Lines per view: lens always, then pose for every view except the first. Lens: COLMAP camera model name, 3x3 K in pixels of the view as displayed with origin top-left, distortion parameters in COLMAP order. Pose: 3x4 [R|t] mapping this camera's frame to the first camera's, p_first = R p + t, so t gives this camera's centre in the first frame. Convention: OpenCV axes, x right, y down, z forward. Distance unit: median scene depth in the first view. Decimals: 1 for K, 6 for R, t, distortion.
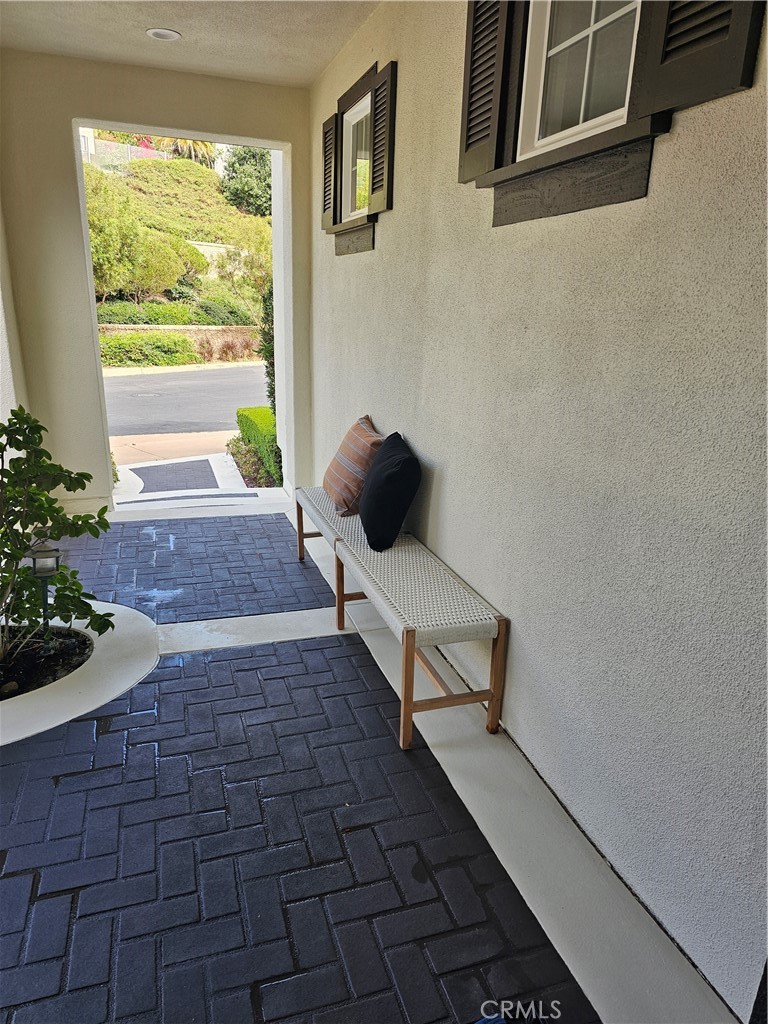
lens RADIAL K [[688.0, 0, 387.5], [0, 688.0, 511.1], [0, 0, 1]] dist [0.010341, -0.004937]
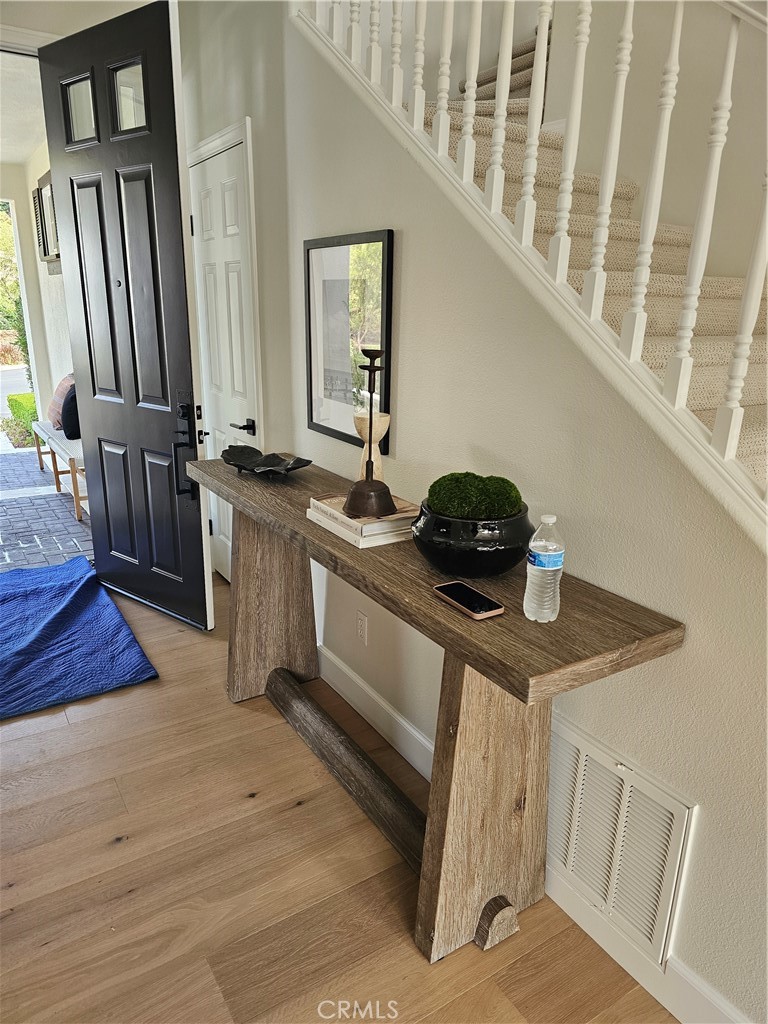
lens RADIAL K [[688.0, 0, 377.6], [0, 688.0, 516.9], [0, 0, 1]] dist [0.010341, -0.004937]
pose [[0.968797, -0.083089, 0.233515, 0.239543], [0.082174, 0.996524, 0.013661, 0.220775], [-0.233838, 0.005954, 0.972257, -0.708583]]
